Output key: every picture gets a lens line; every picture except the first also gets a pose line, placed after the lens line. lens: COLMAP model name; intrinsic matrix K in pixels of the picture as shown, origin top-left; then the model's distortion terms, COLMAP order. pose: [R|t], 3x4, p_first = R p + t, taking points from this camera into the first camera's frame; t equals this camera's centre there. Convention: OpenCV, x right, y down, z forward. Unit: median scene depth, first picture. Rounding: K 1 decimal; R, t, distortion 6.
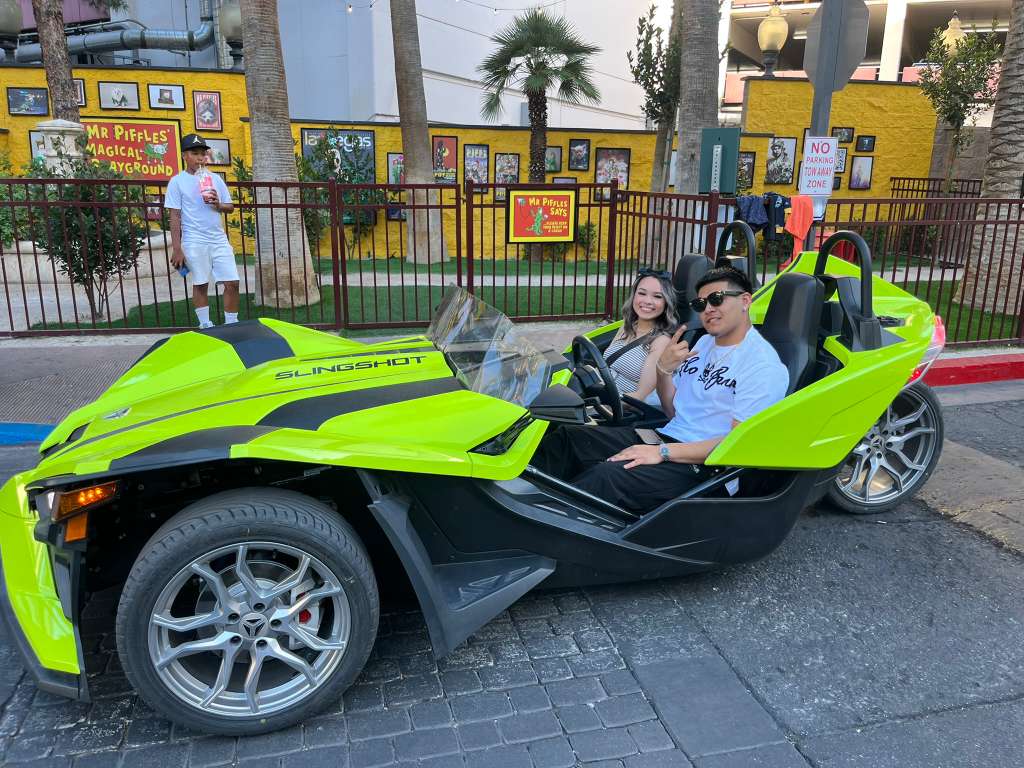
lens RADIAL K [[788.4, 0, 520.2], [0, 788.4, 384.4], [0, 0, 1]] dist [0.006500, -0.003140]
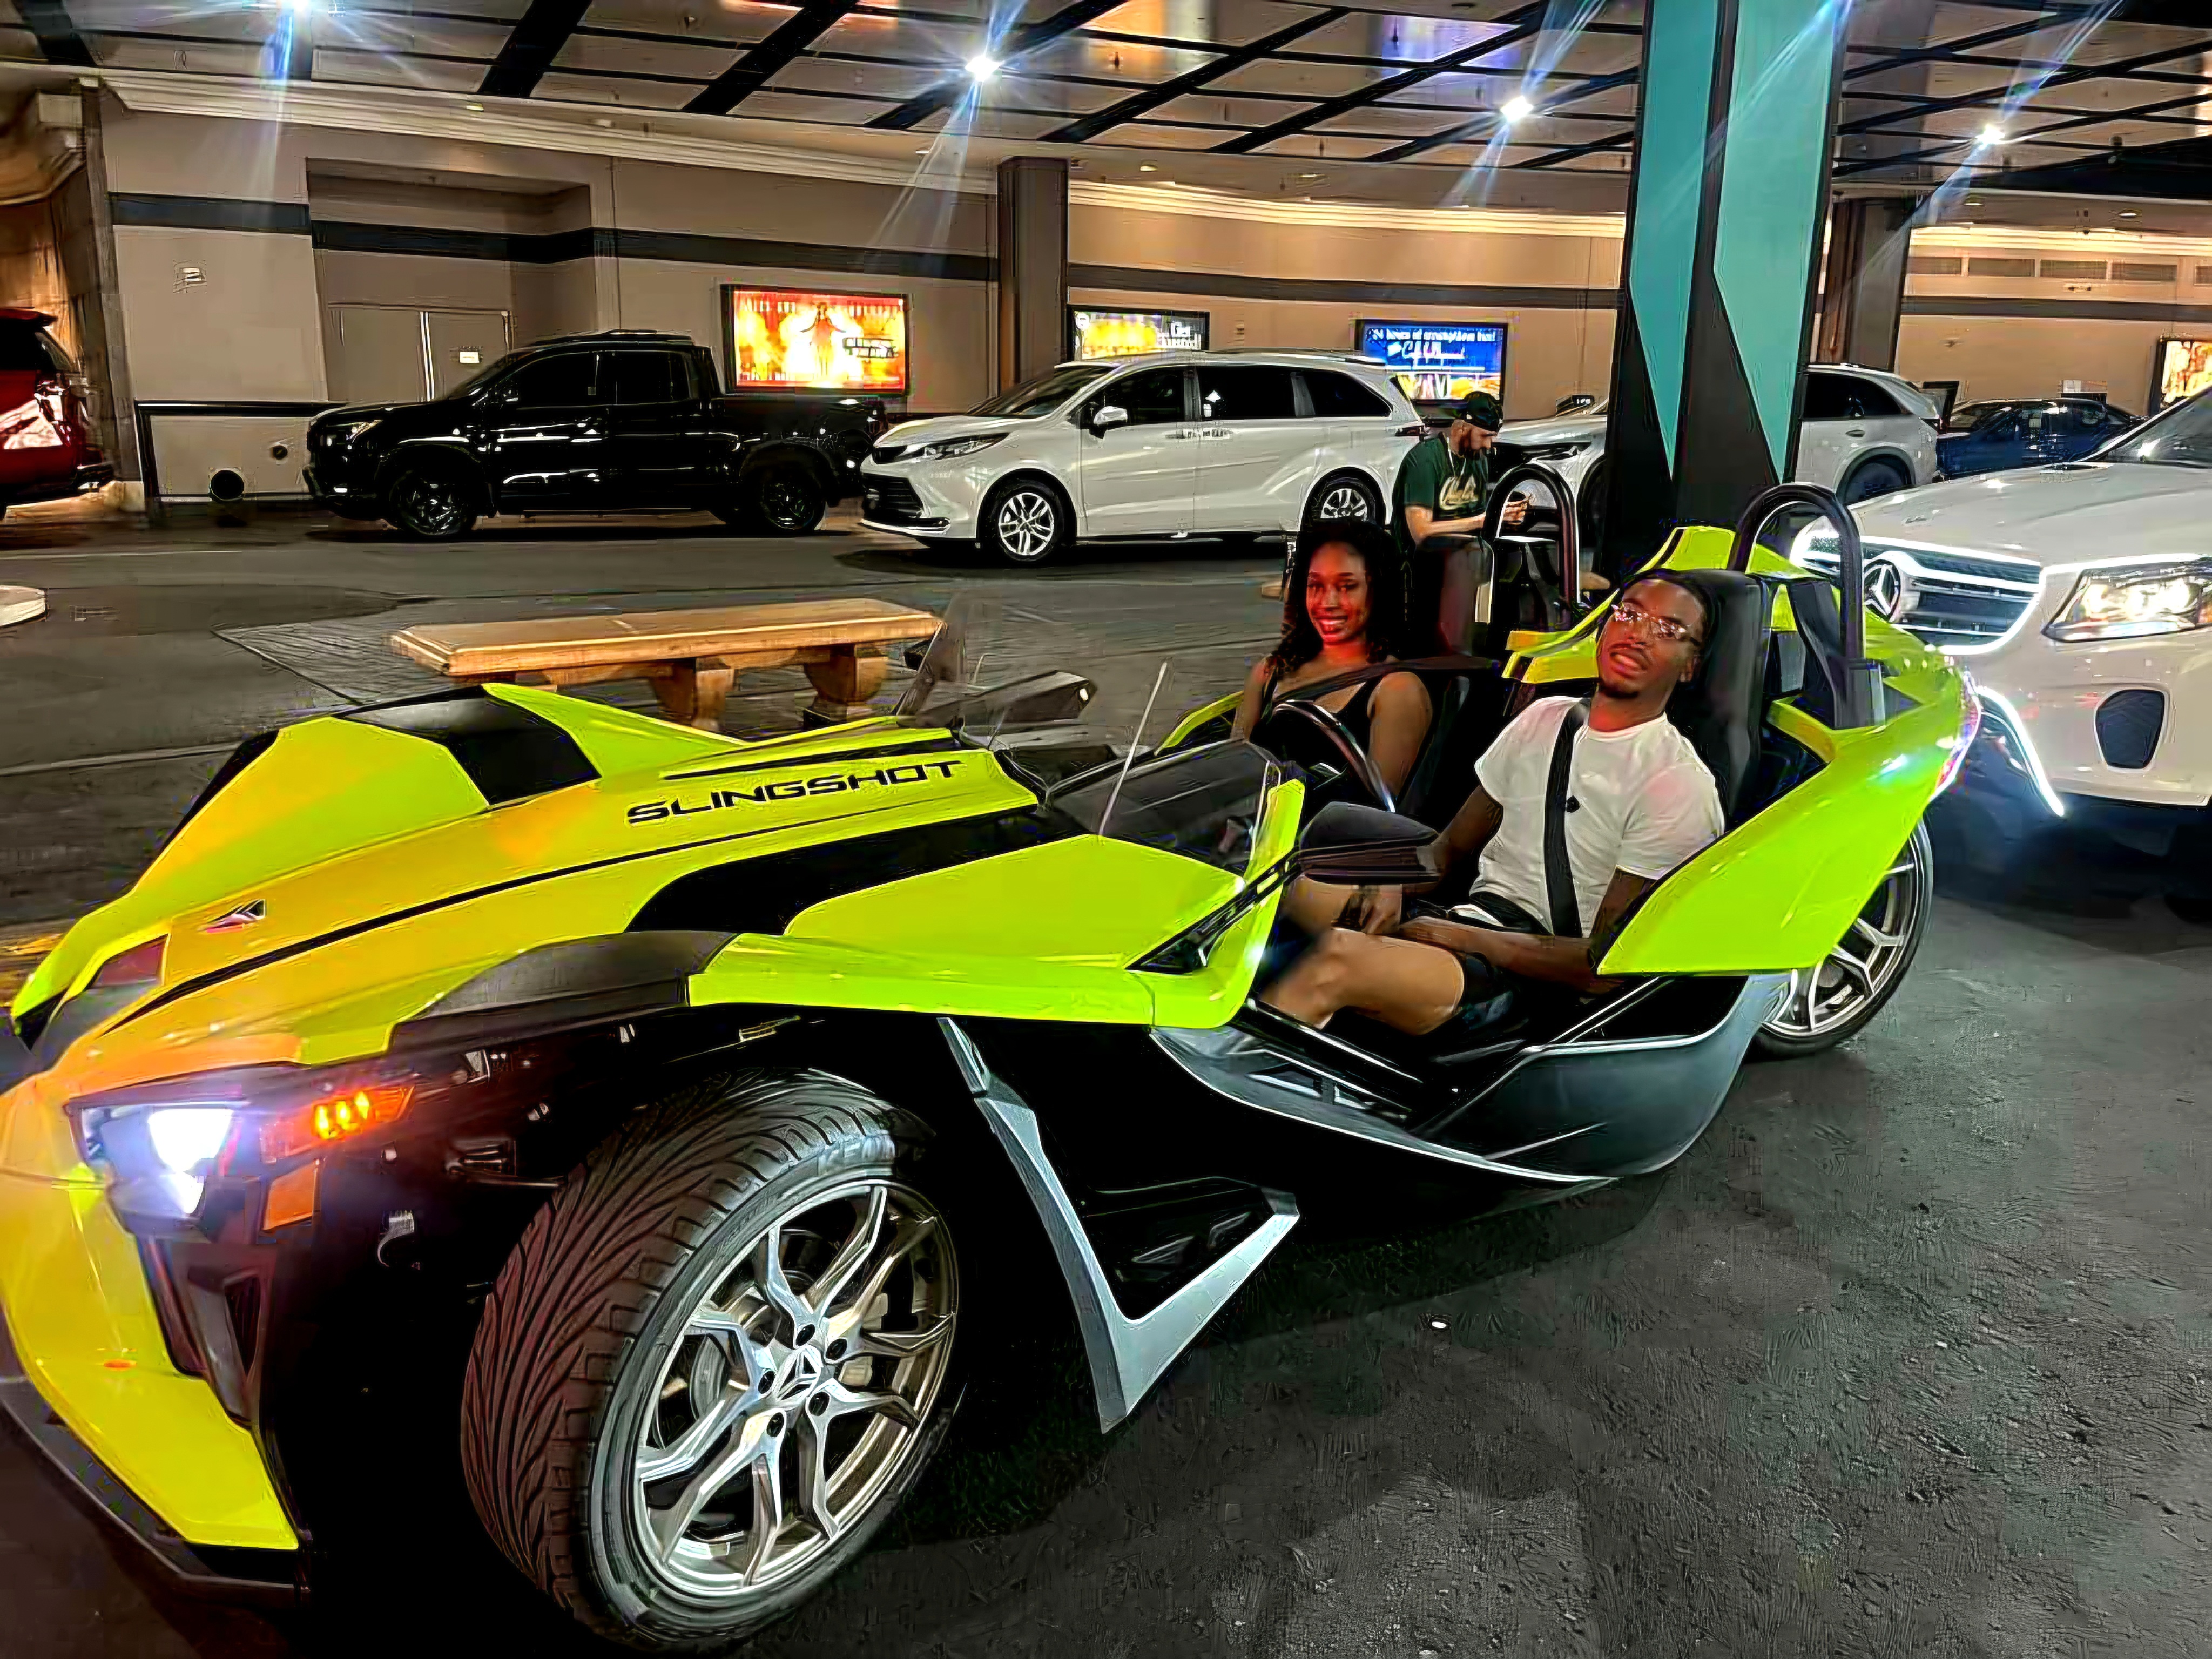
lens RADIAL K [[1703.1, 0, 1123.8], [0, 1703.1, 830.4], [0, 0, 1]] dist [0.006500, -0.003140]
pose [[0.984675, -0.030367, 0.171736, -0.215906], [0.028788, 0.999517, 0.011674, -0.005441], [-0.172008, -0.006551, 0.985074, 0.036295]]
